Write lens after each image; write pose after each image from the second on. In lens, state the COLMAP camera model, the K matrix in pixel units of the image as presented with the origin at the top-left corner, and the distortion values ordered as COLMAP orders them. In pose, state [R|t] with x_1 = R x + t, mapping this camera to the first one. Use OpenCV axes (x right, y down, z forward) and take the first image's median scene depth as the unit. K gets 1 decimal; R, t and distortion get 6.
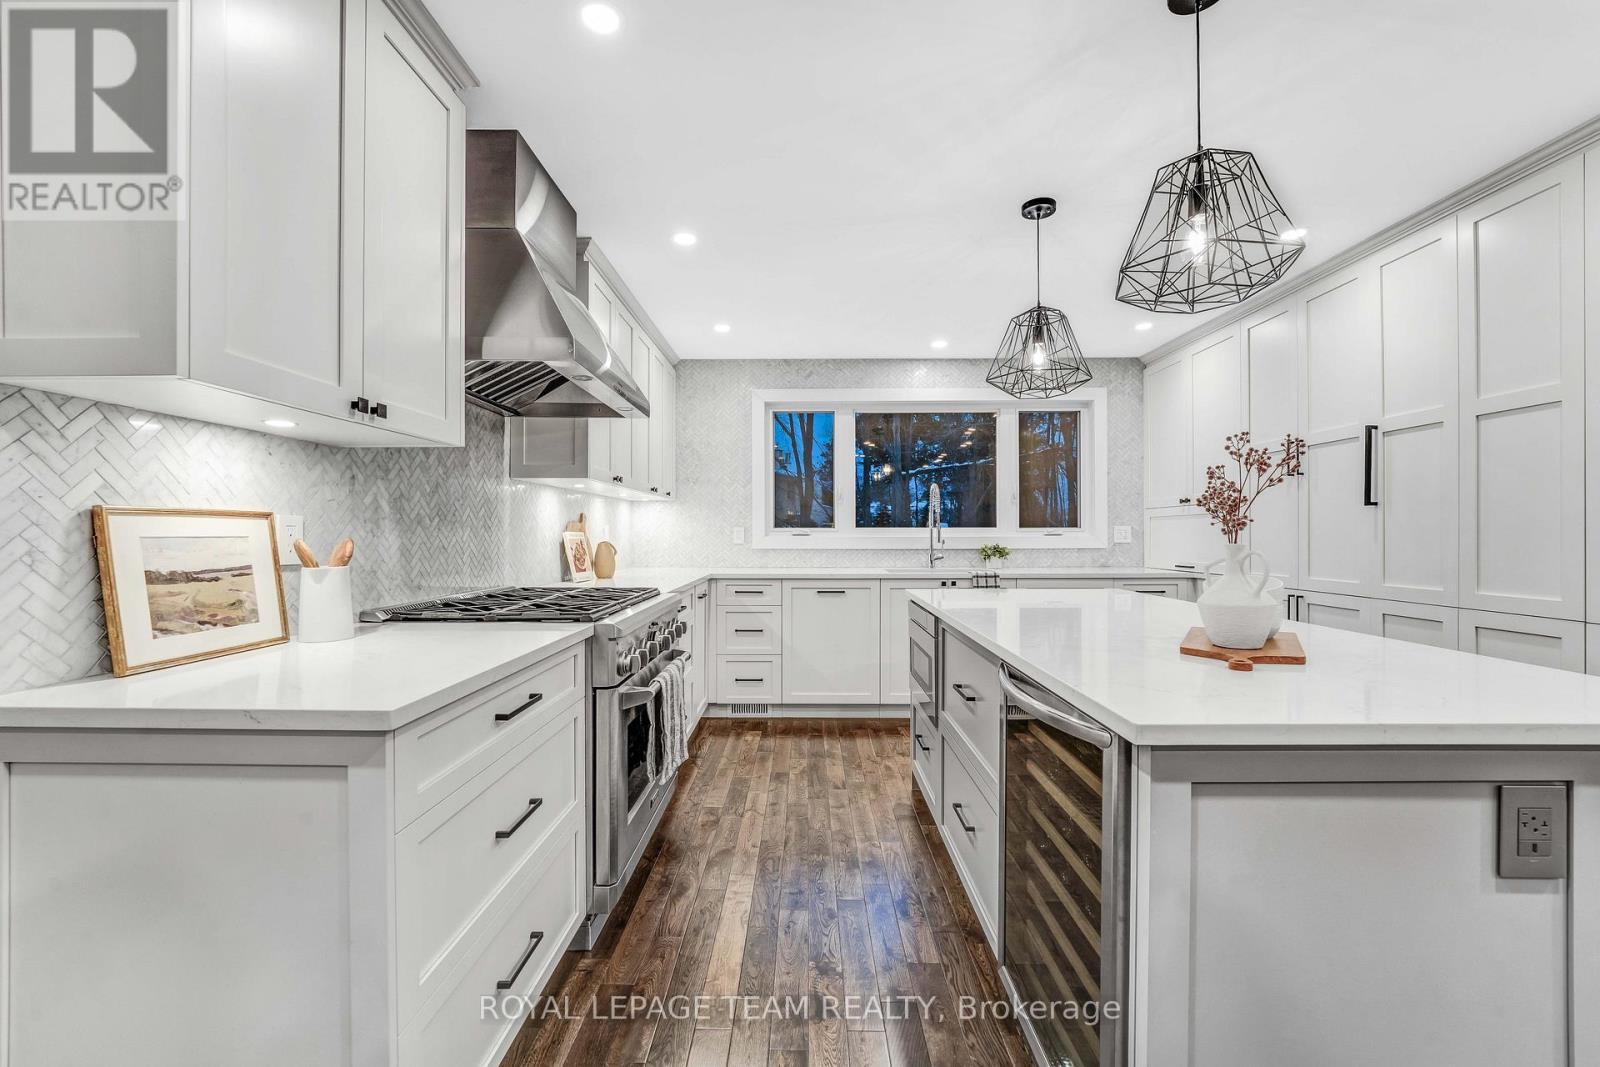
lens RADIAL K [[651.1, 0, 802.1], [0, 651.1, 547.9], [0, 0, 1]] dist [-0.025727, 0.005200]
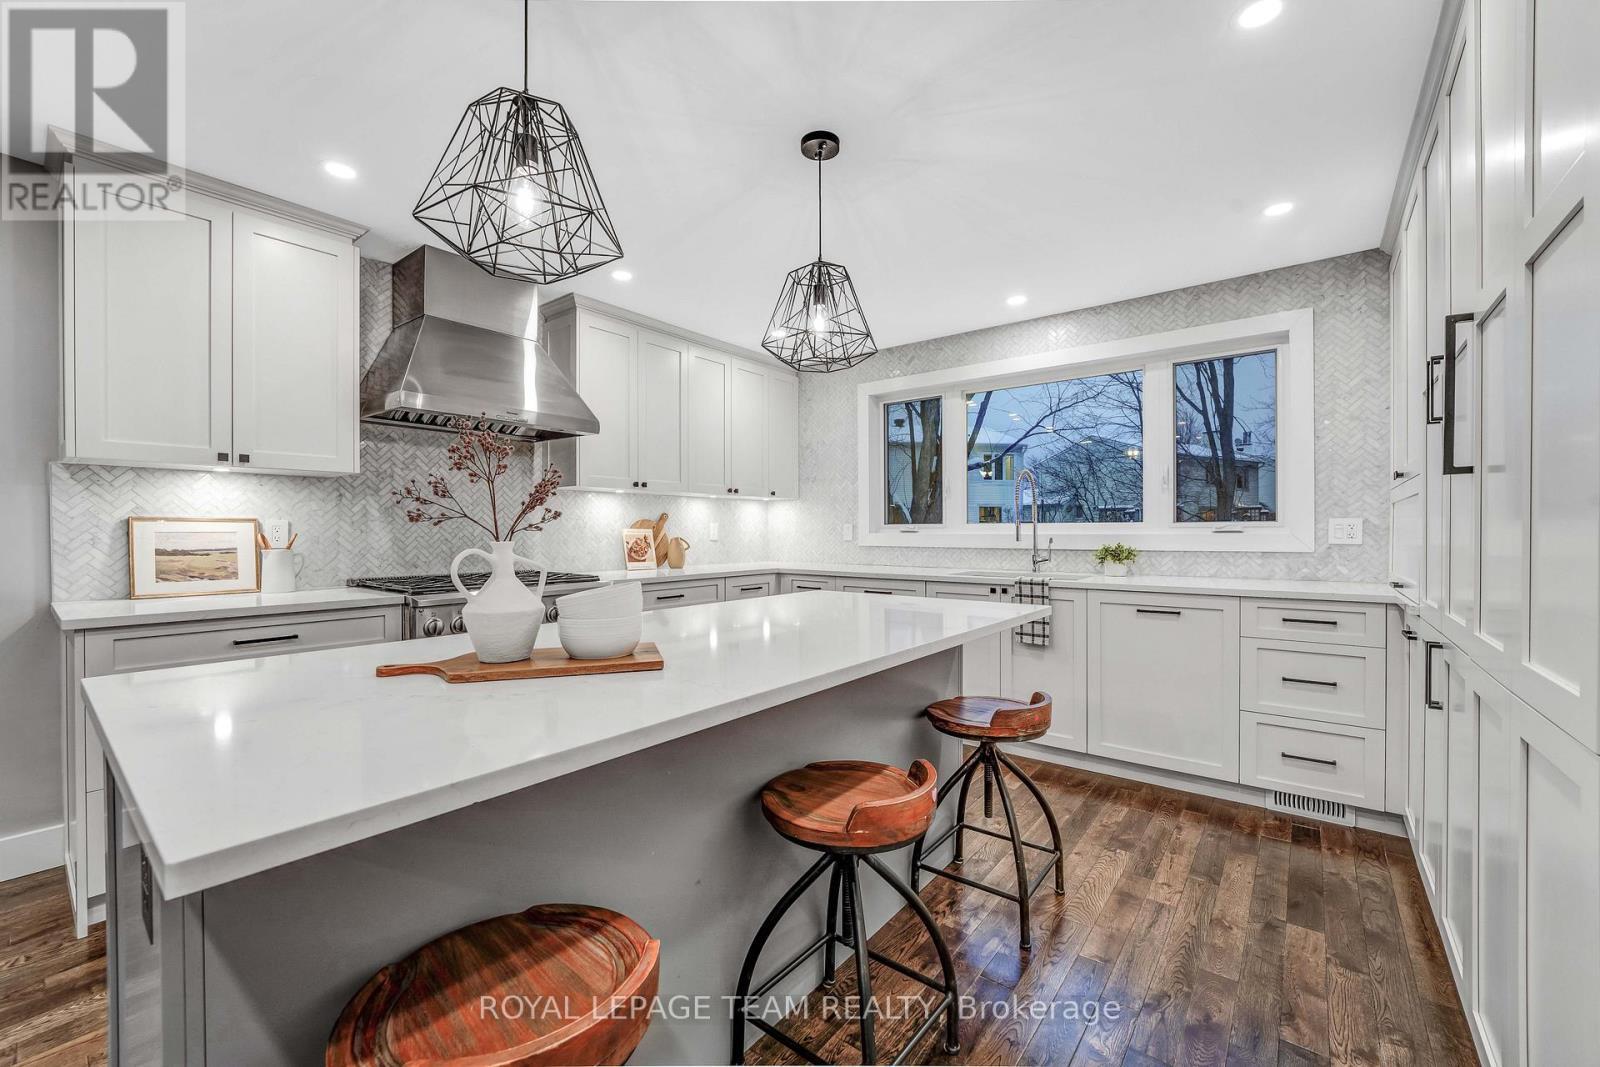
lens RADIAL K [[657.3, 0, 823.2], [0, 657.3, 536.7], [0, 0, 1]] dist [-0.024235, 0.006573]
pose [[0.788906, 0.005981, -0.614485, 0.927211], [-0.013248, 0.999886, -0.007277, -0.007638], [0.614371, 0.013882, 0.788895, 0.337492]]
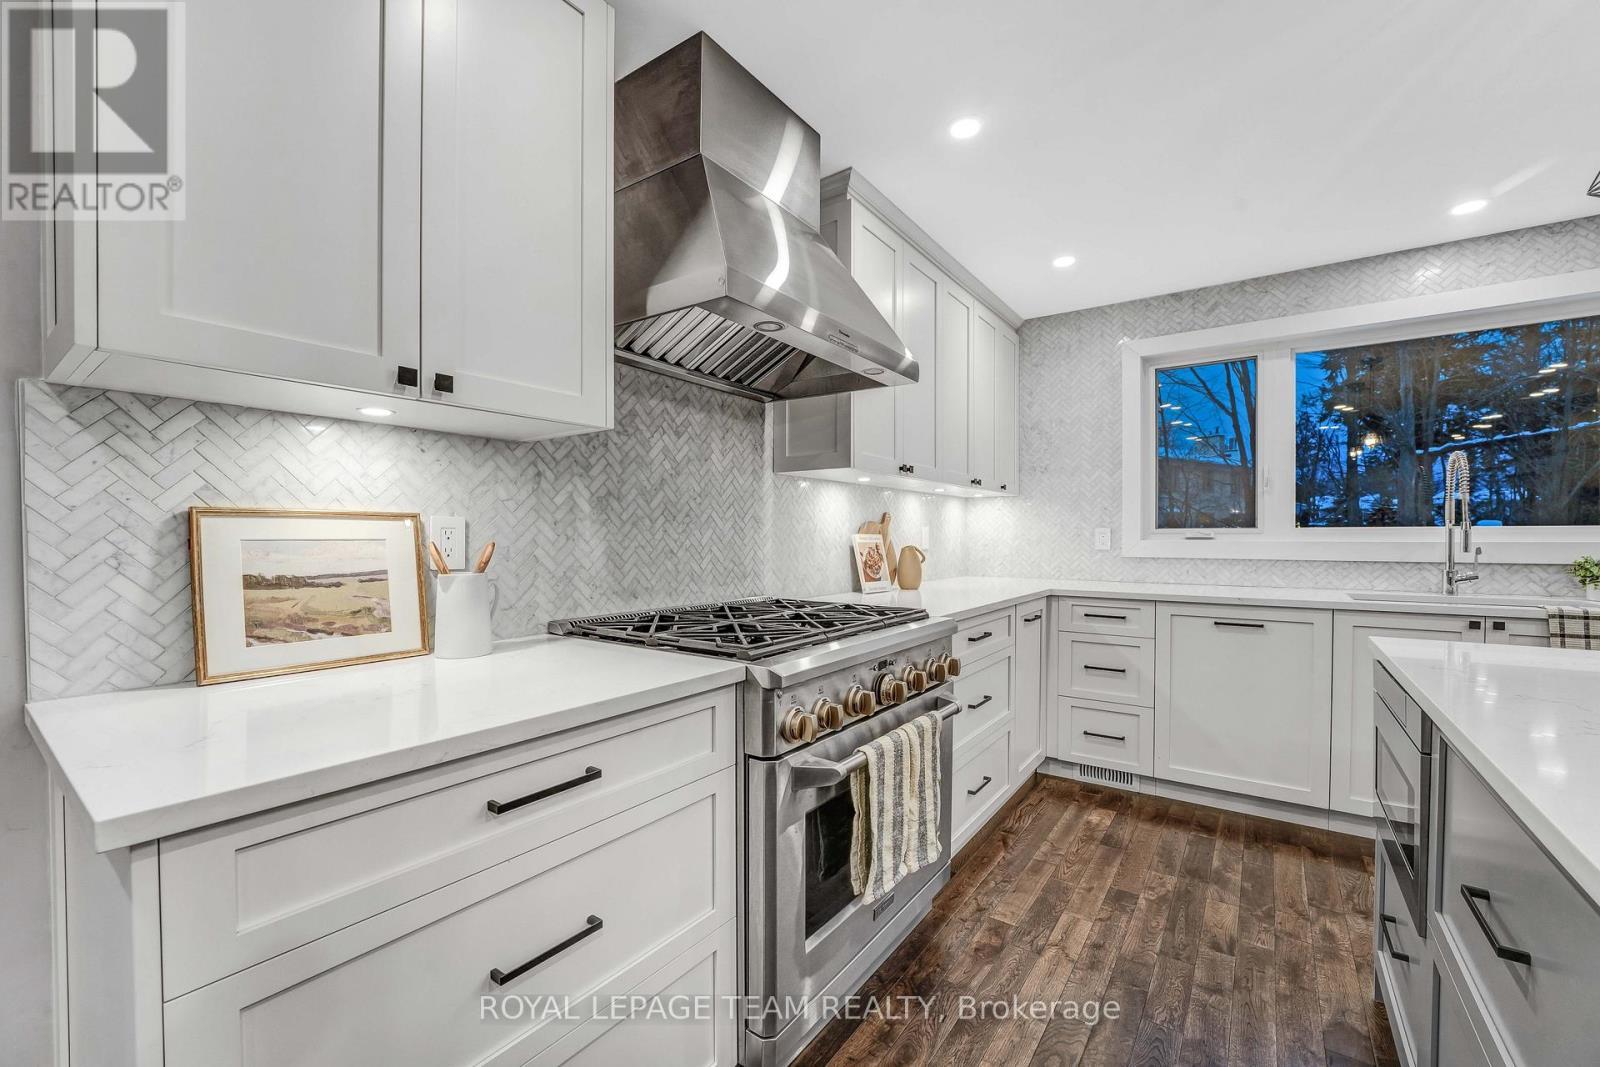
lens RADIAL K [[651.1, 0, 802.1], [0, 651.1, 547.9], [0, 0, 1]] dist [-0.025727, 0.005200]
pose [[0.814389, 0.010546, -0.580223, 0.103219], [-0.012954, 0.999916, -0.000009, -0.007689], [0.580175, 0.007524, 0.814457, 0.344958]]
